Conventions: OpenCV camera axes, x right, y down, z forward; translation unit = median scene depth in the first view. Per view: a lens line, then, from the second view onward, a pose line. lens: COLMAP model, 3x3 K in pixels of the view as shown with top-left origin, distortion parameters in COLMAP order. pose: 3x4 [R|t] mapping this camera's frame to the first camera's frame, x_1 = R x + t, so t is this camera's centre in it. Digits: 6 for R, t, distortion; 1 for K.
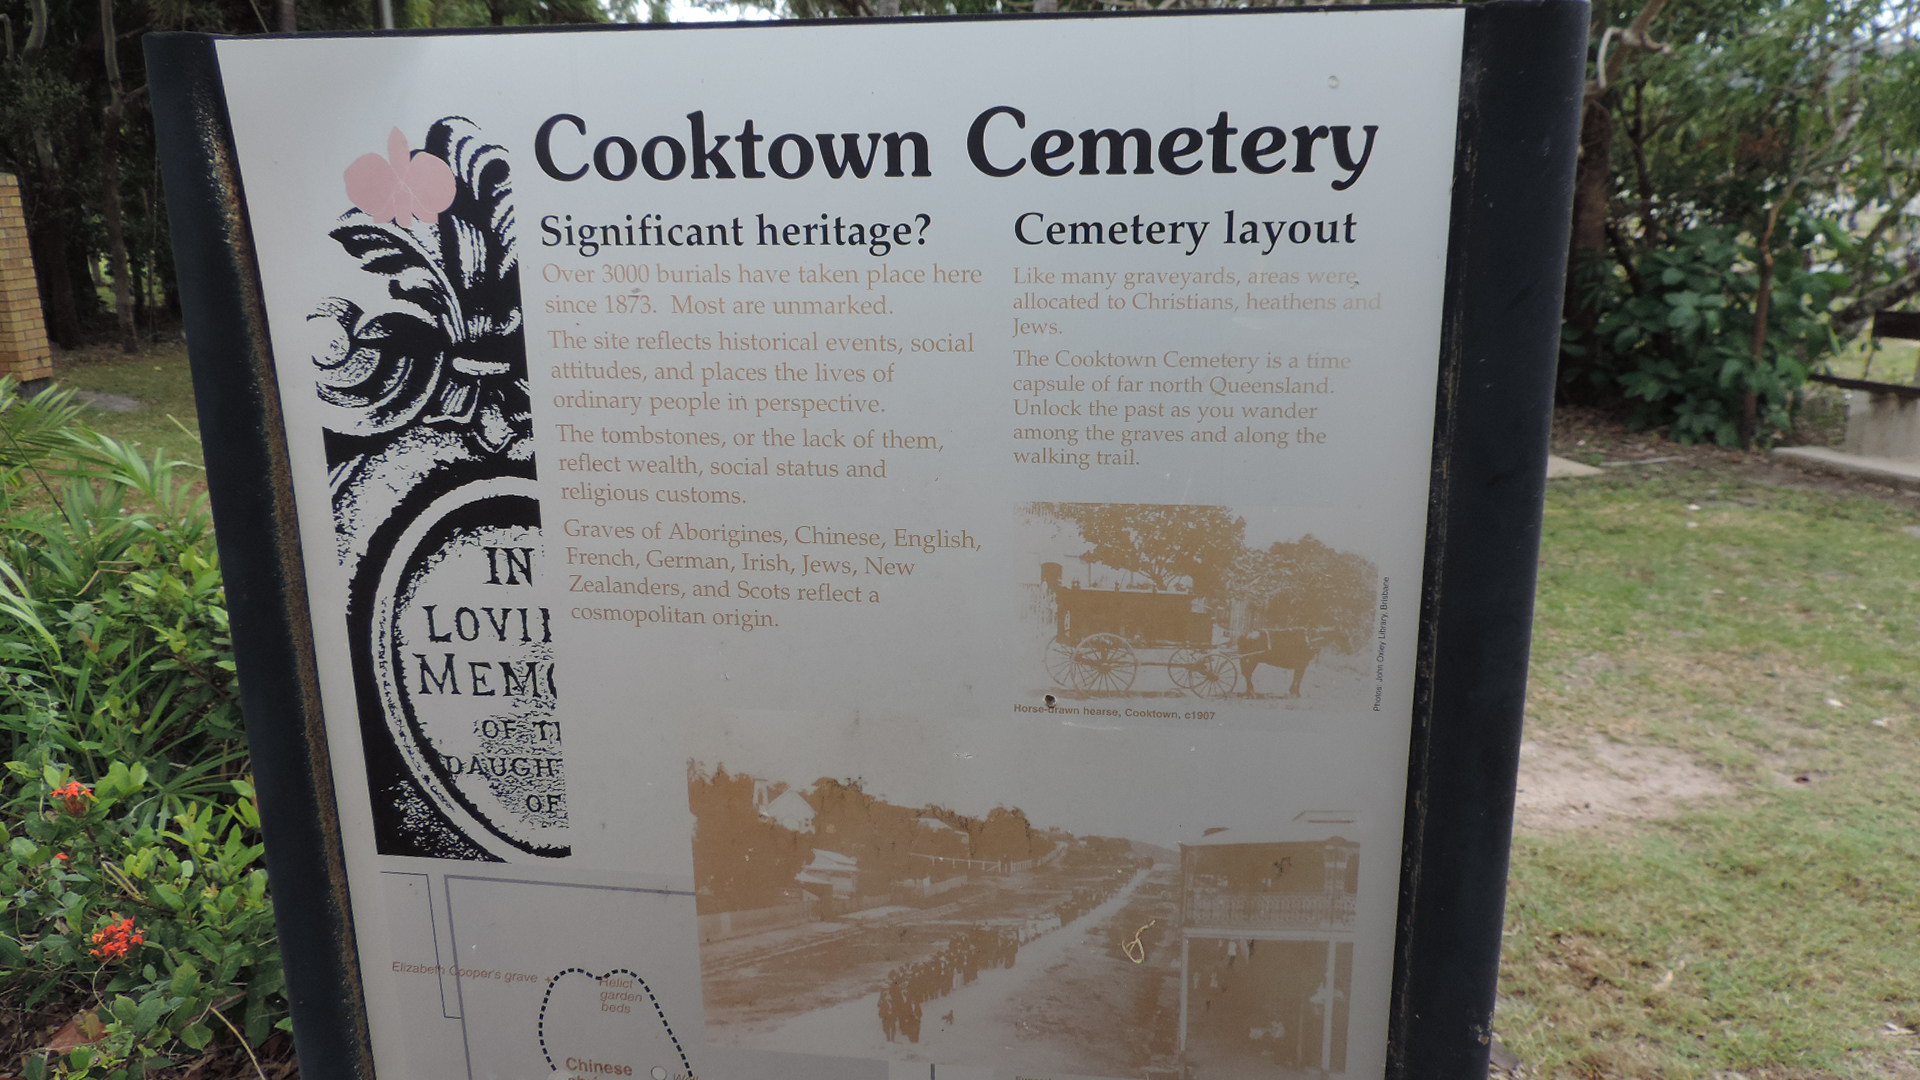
lens RADIAL K [[1374.0, 0, 960.0], [0, 1374.0, 540.0], [0, 0, 1]] dist [-0.007538, -0.007160]
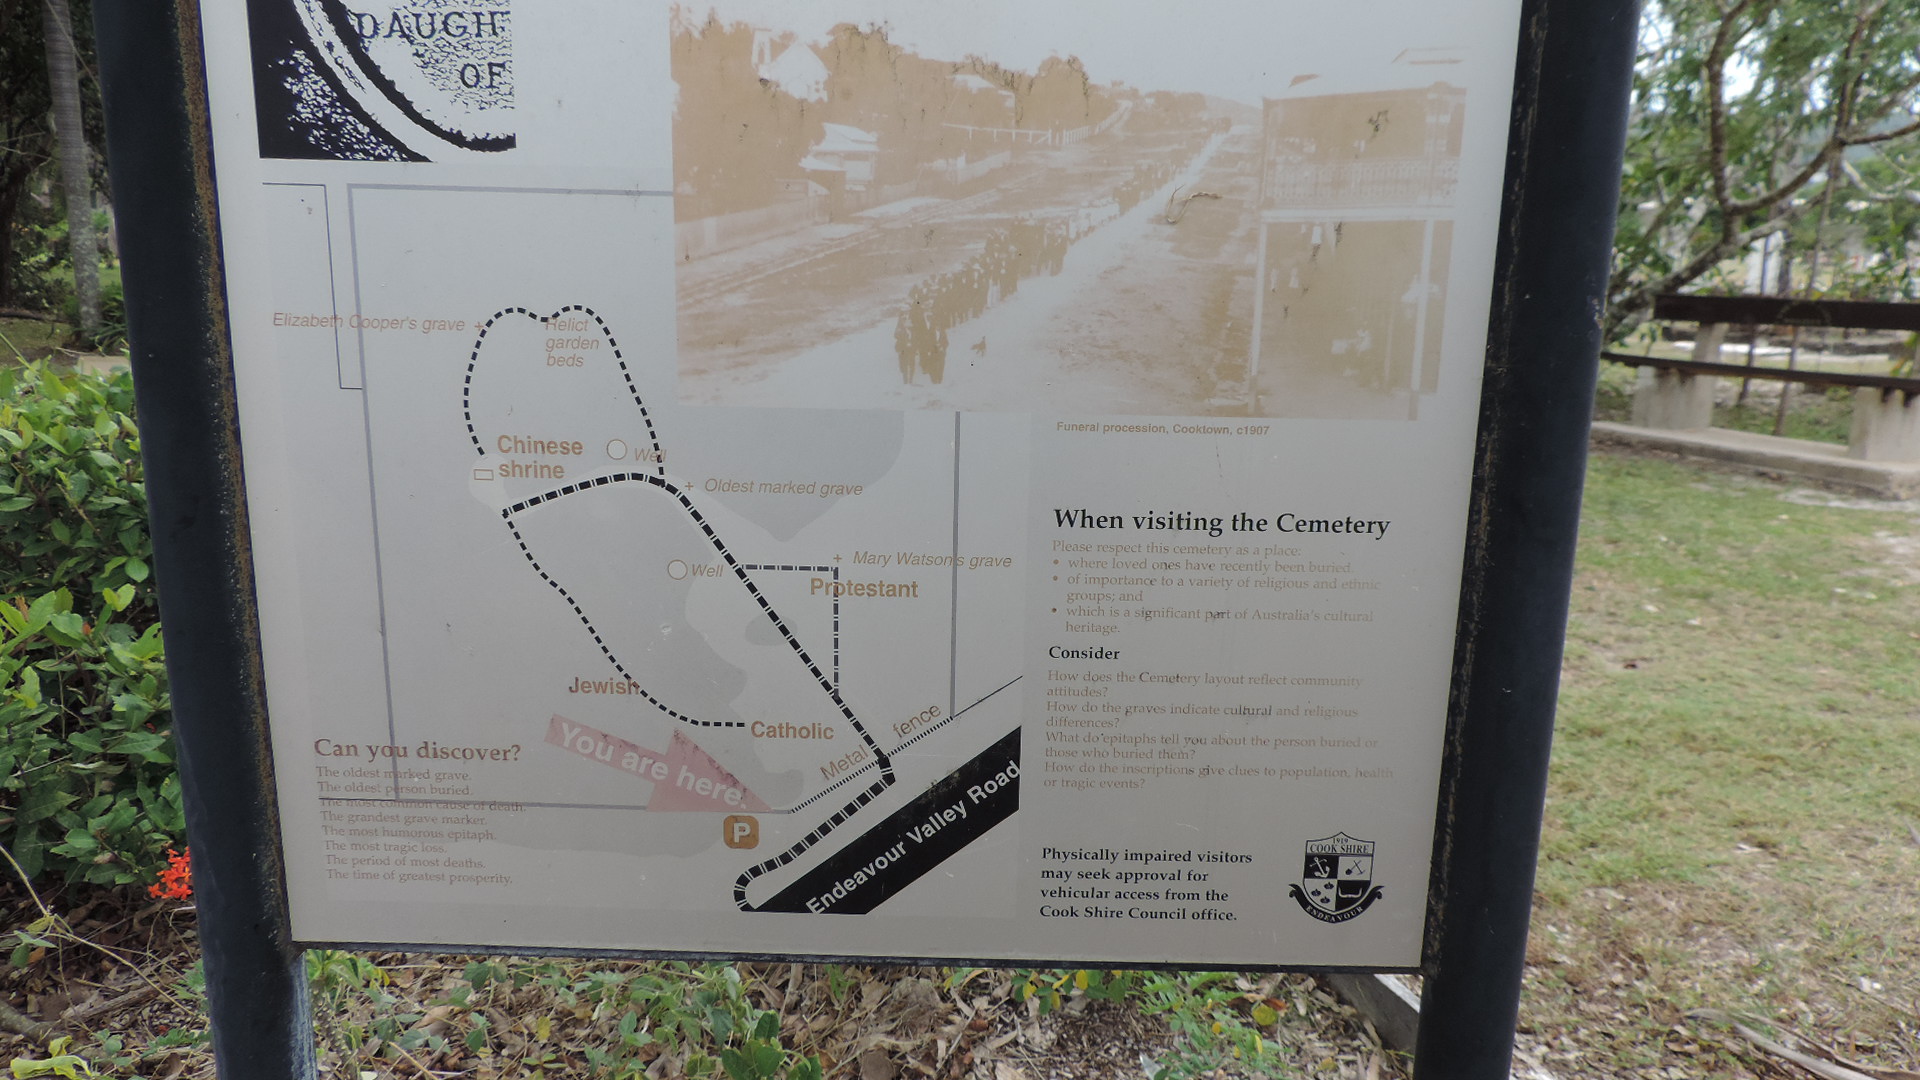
lens RADIAL K [[1374.0, 0, 960.0], [0, 1374.0, 540.0], [0, 0, 1]] dist [-0.007538, -0.007160]
pose [[0.990725, 0.004318, 0.135811, -0.132742], [-0.000684, 0.999641, -0.026796, 0.483444], [-0.135878, 0.026455, 0.990372, 0.168781]]
